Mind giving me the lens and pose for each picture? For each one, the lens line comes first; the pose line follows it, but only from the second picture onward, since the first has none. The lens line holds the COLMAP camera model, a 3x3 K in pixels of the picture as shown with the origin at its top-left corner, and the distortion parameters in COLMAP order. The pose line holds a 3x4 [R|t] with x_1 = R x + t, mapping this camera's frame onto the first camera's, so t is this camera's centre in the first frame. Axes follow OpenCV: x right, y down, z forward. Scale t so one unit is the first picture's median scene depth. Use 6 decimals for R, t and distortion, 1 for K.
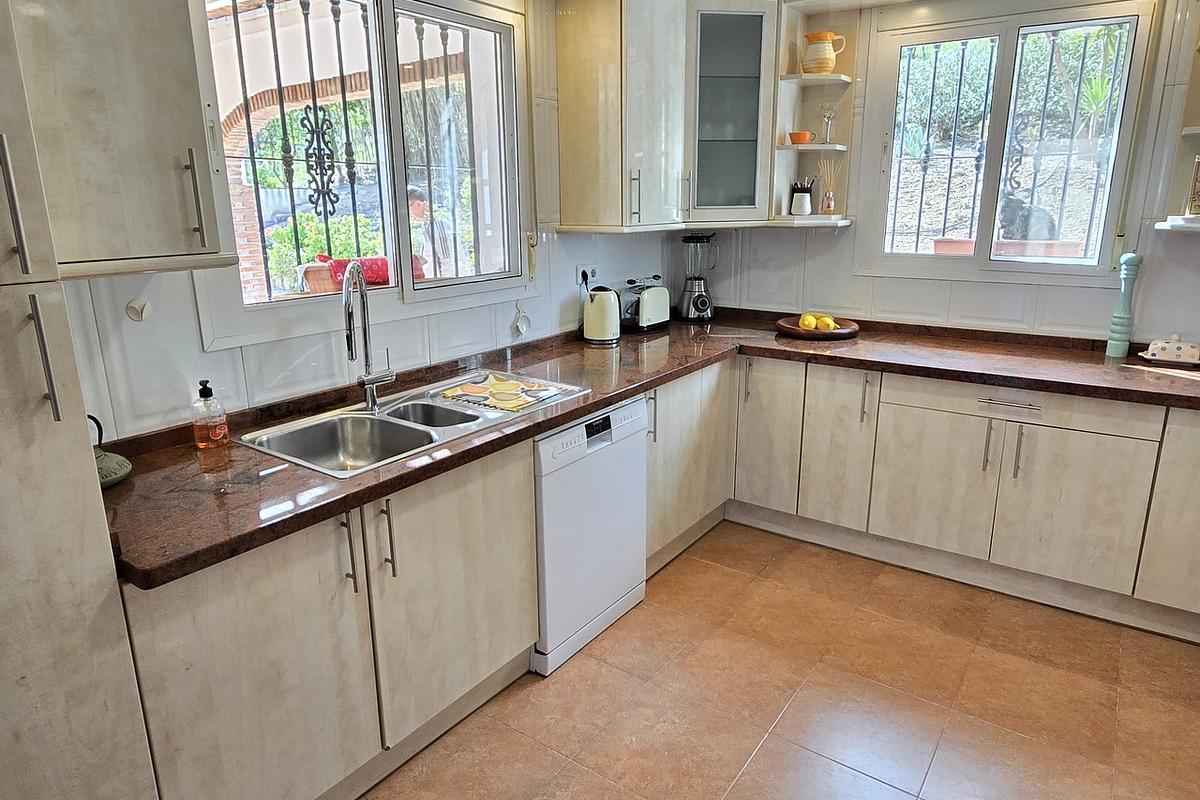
lens RADIAL K [[733.2, 0, 602.4], [0, 733.2, 392.3], [0, 0, 1]] dist [0.001392, -0.000009]
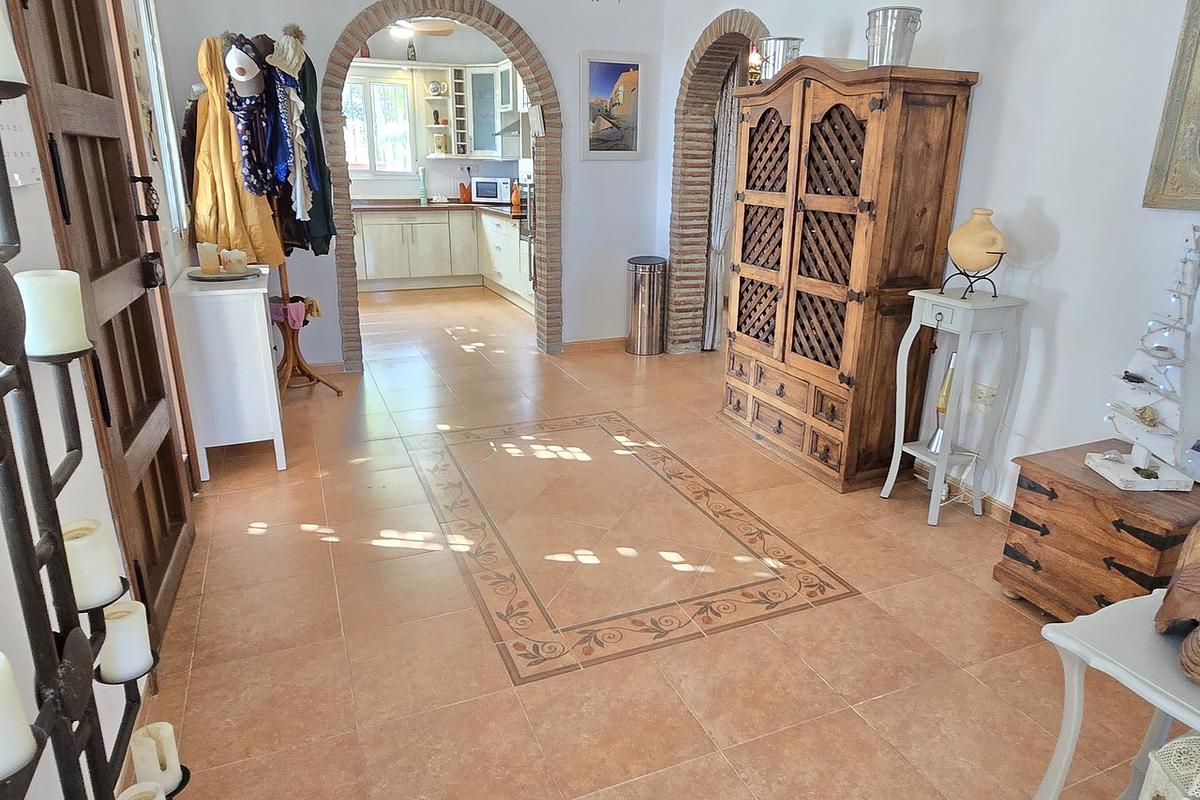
lens RADIAL K [[733.2, 0, 602.4], [0, 733.2, 392.3], [0, 0, 1]] dist [0.001392, -0.000009]
pose [[0.518911, -0.241934, 0.819878, -1.439801], [0.198549, 0.966995, 0.159682, 0.337758], [-0.831450, 0.079926, 0.549820, -1.077840]]
